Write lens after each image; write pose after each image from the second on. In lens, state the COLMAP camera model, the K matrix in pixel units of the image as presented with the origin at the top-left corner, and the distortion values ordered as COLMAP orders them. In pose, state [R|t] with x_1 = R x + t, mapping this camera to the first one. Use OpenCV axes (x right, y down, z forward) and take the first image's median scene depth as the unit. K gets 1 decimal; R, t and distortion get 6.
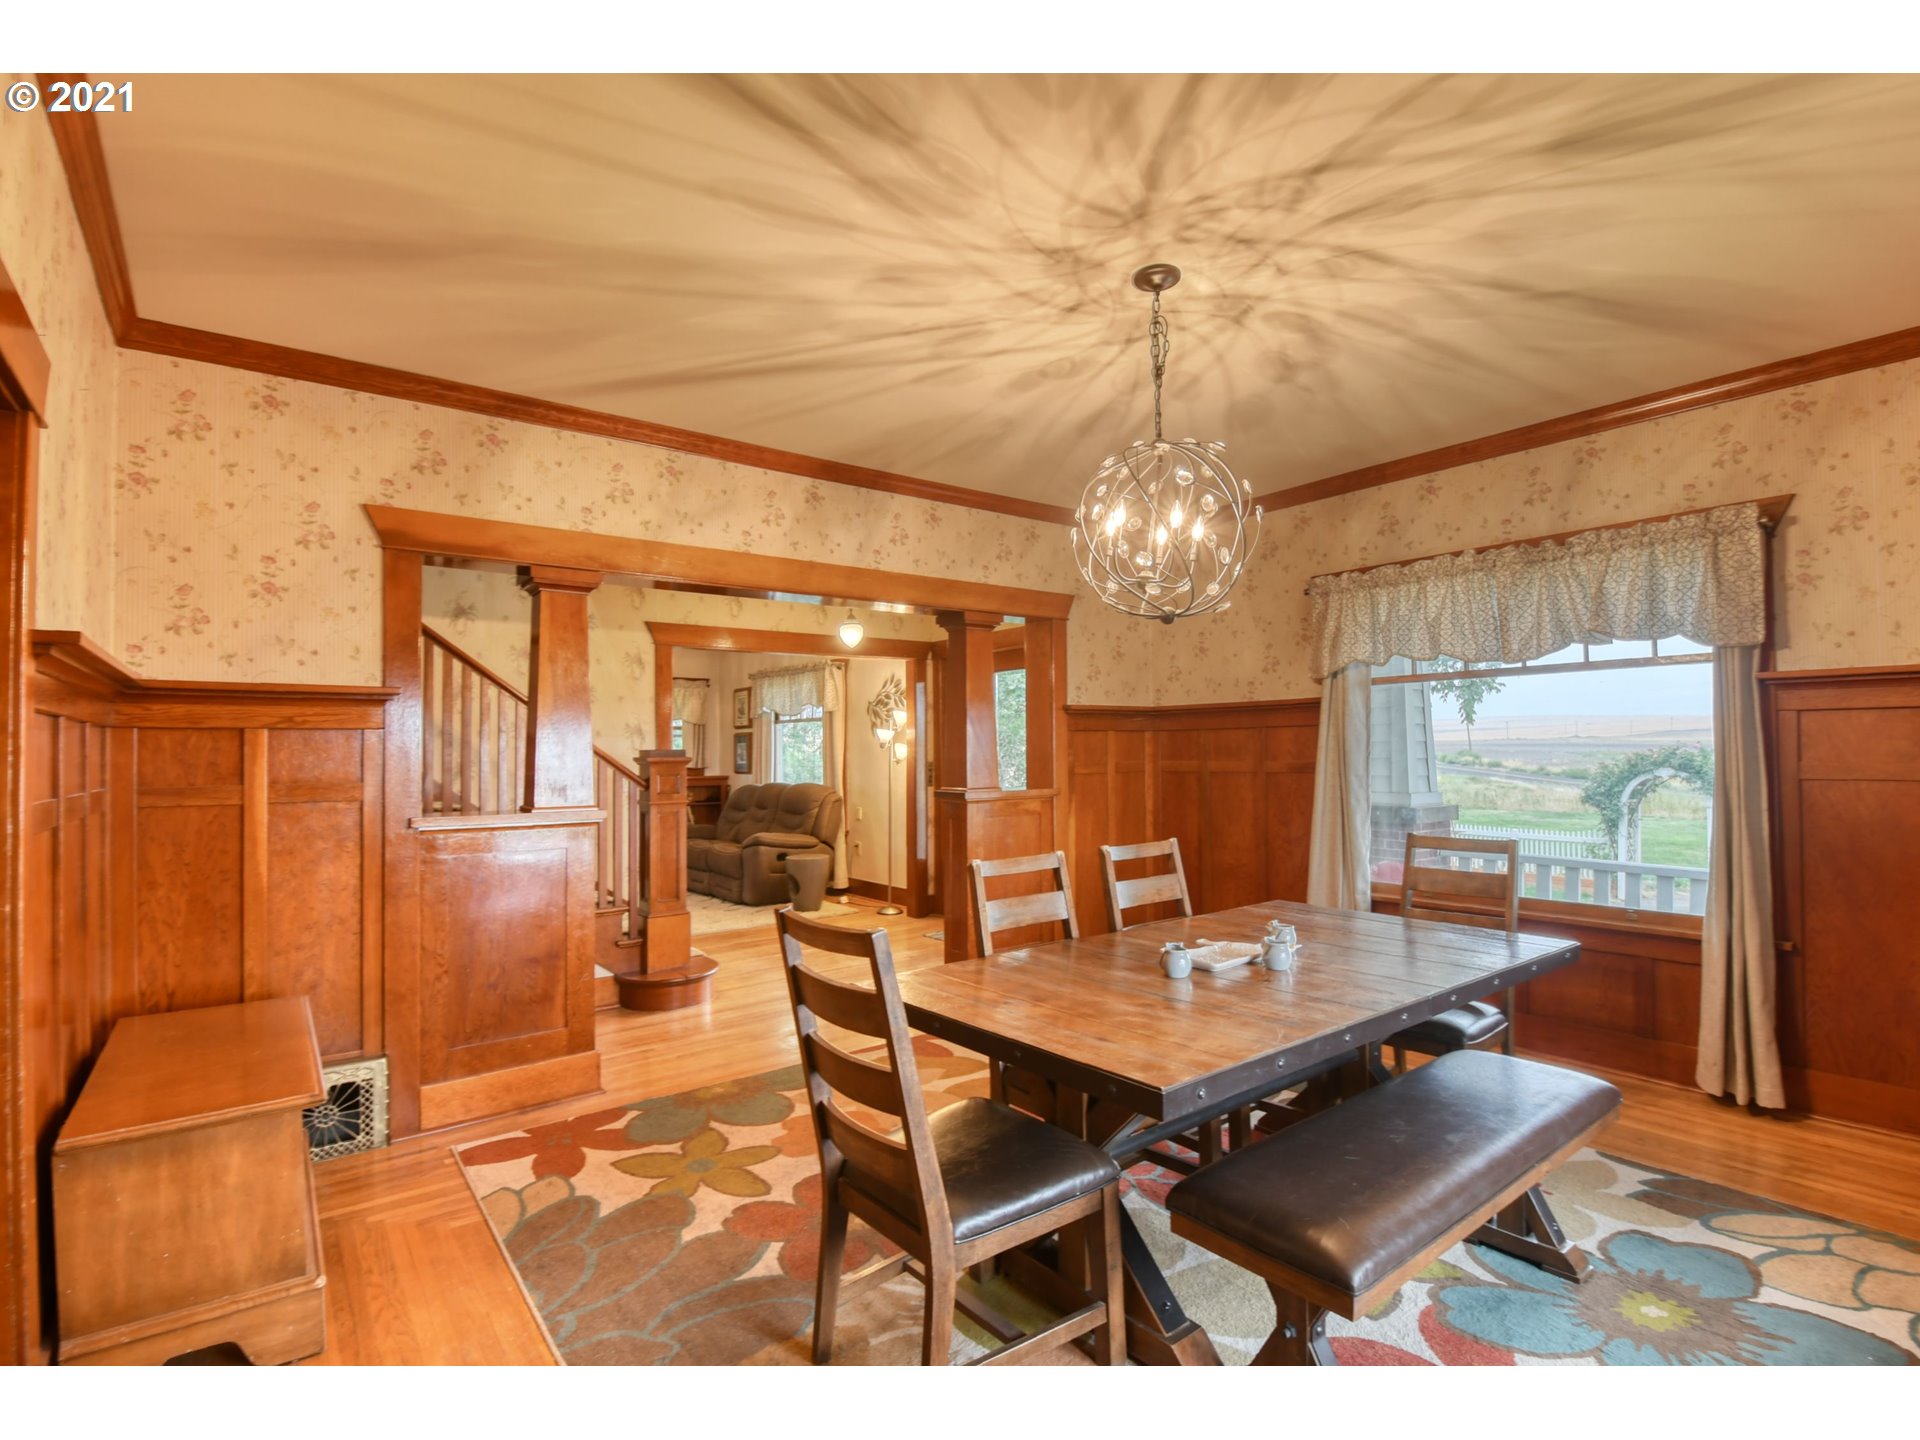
lens RADIAL K [[913.3, 0, 975.5], [0, 913.3, 730.1], [0, 0, 1]] dist [0.023689, -0.026135]
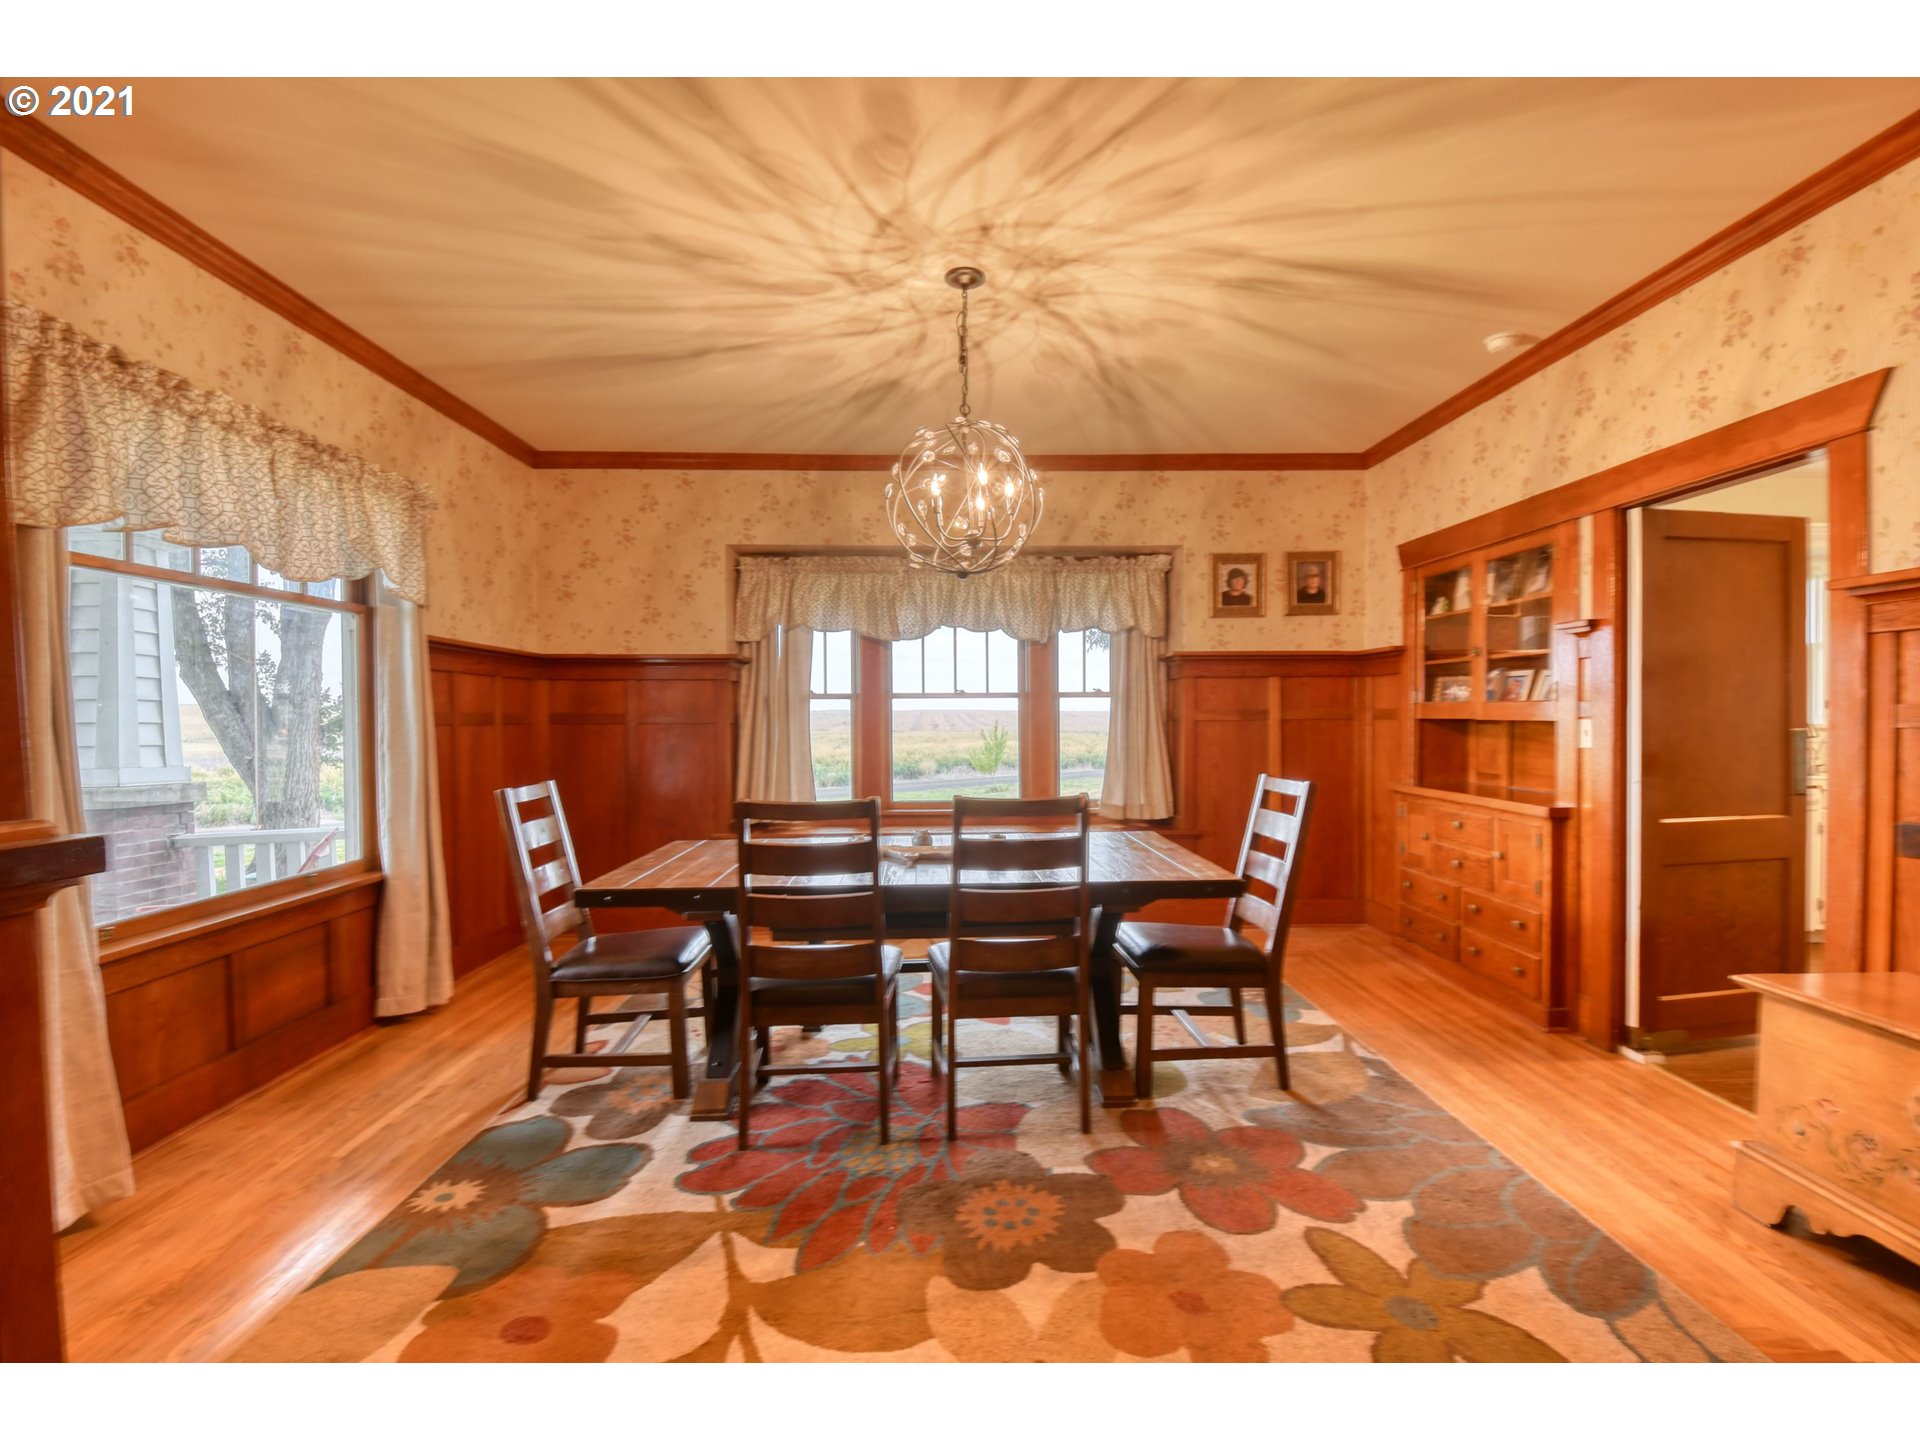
lens RADIAL K [[913.3, 0, 975.5], [0, 913.3, 730.1], [0, 0, 1]] dist [0.023689, -0.026135]
pose [[-0.812077, 0.006667, 0.583512, -0.477353], [-0.001579, 0.999906, -0.013621, 0.090280], [-0.583548, -0.011983, -0.811990, 1.895877]]
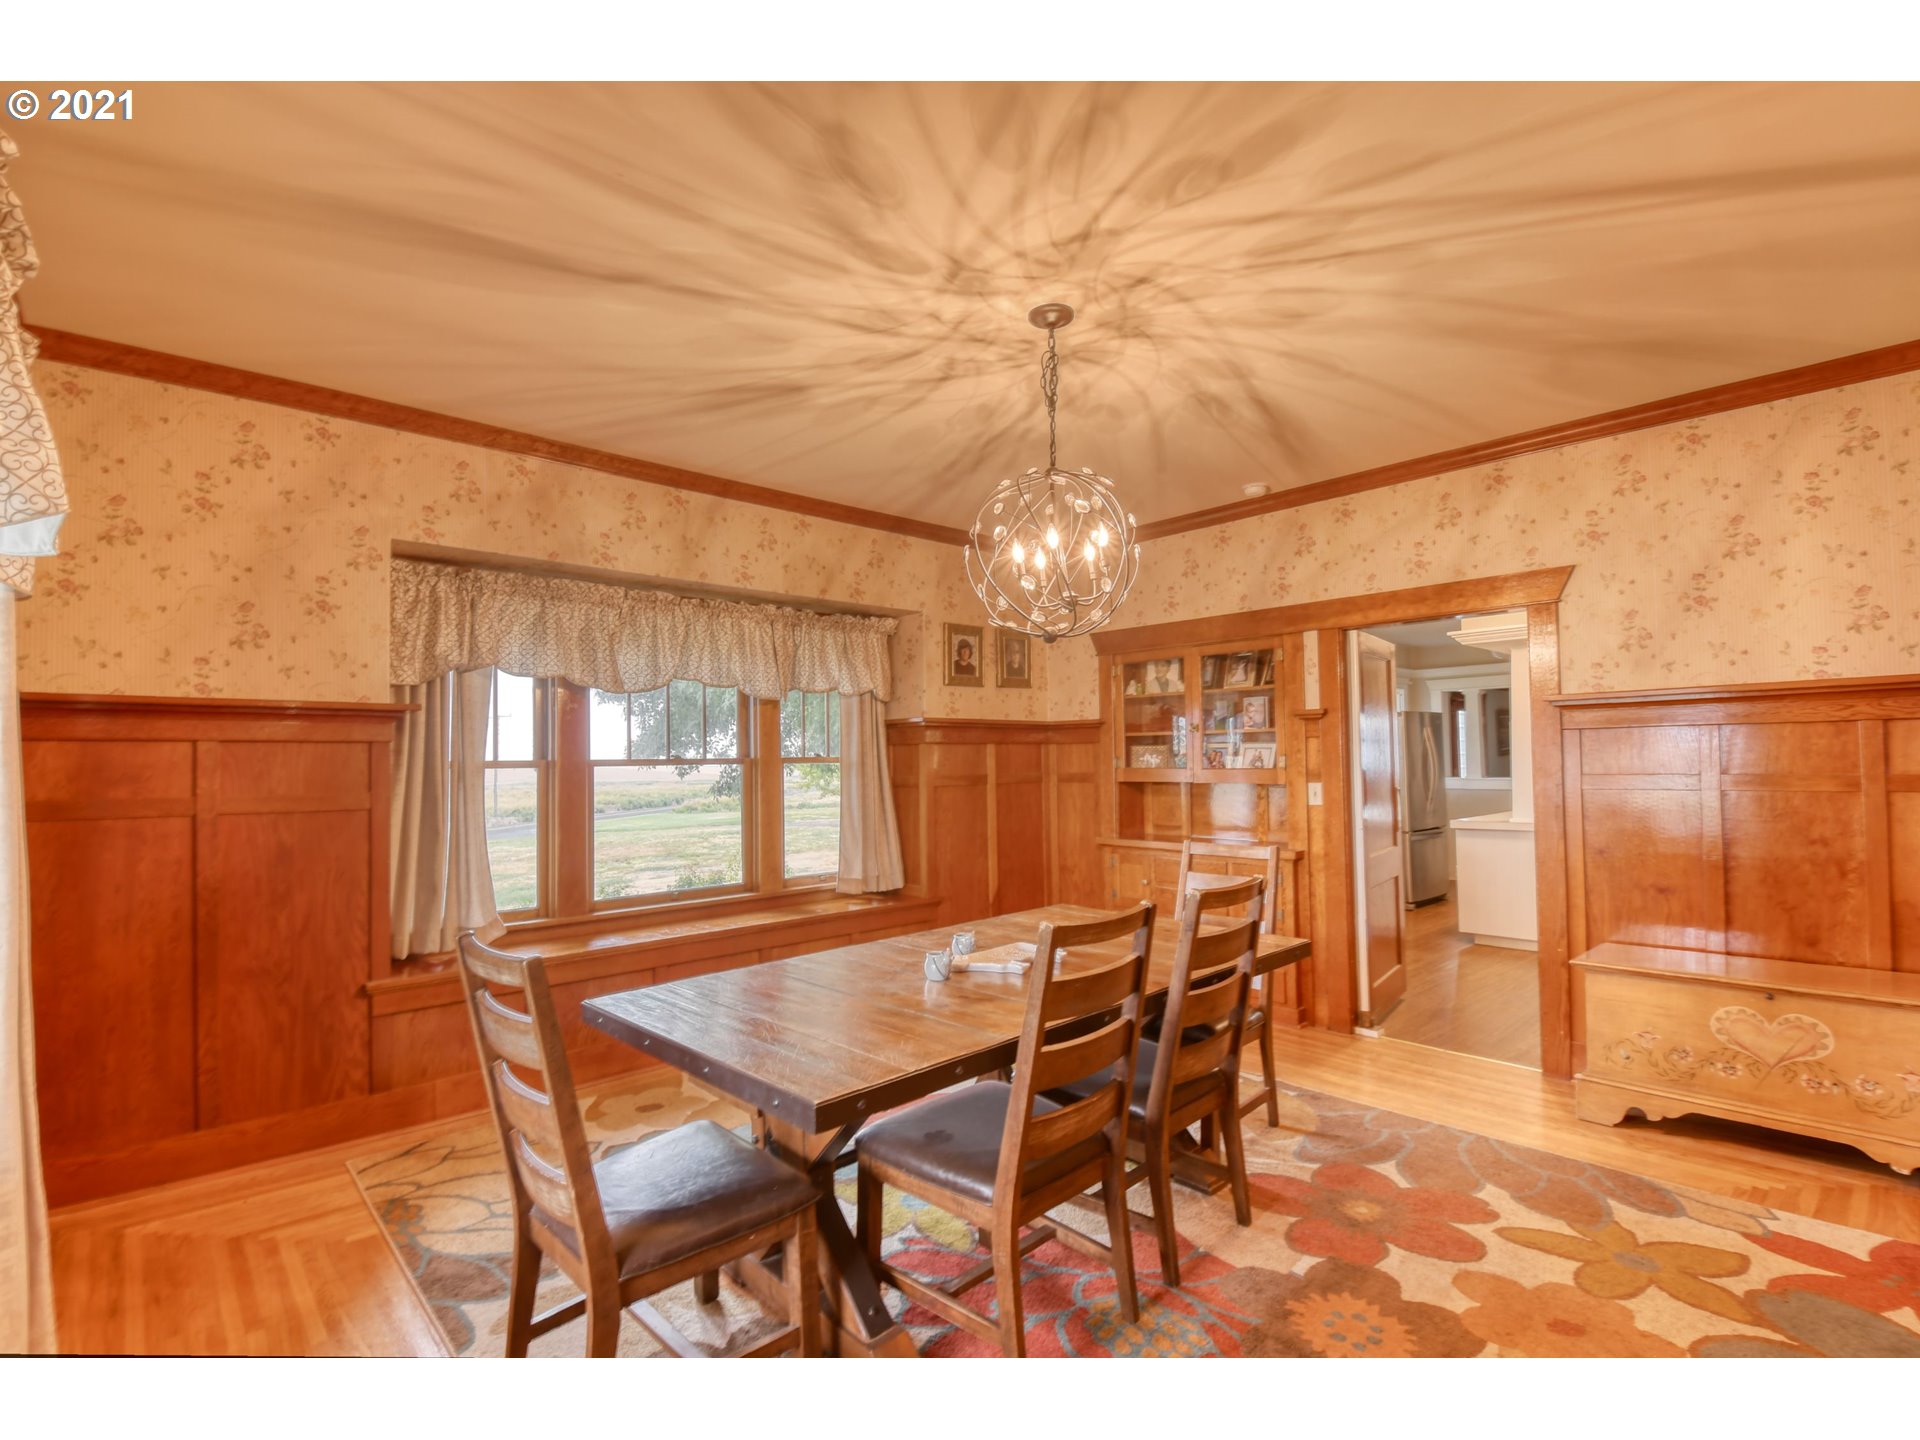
lens RADIAL K [[900.5, 0, 963.5], [0, 900.5, 734.3], [0, 0, 1]] dist [0.034922, -0.039829]
pose [[-0.994804, 0.022401, -0.099314, 0.404938], [0.028055, 0.998042, -0.055910, 0.041056], [0.097867, -0.058406, -0.993484, 1.967123]]
